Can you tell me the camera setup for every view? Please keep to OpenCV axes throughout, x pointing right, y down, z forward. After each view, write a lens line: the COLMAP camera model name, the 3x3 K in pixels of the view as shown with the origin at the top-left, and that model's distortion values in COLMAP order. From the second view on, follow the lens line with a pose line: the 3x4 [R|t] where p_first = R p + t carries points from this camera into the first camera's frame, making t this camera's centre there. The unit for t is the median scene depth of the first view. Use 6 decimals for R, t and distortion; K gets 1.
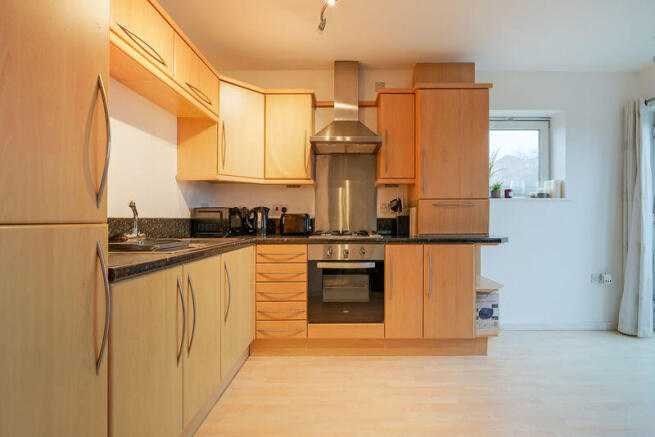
lens RADIAL K [[294.3, 0, 323.7], [0, 294.3, 219.8], [0, 0, 1]] dist [-0.001787, -0.000121]
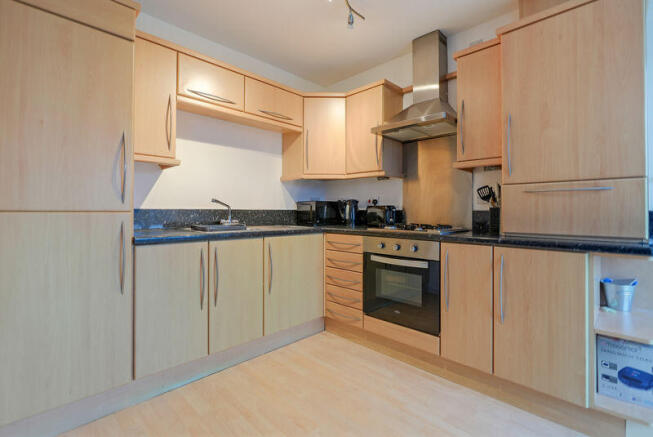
lens RADIAL K [[293.4, 0, 352.0], [0, 293.4, 208.3], [0, 0, 1]] dist [-0.001787, -0.000121]
pose [[0.732050, -0.000803, -0.681251, 0.591352], [-0.006614, 0.999944, -0.008287, -0.002930], [0.681219, 0.010572, 0.732003, 0.228553]]
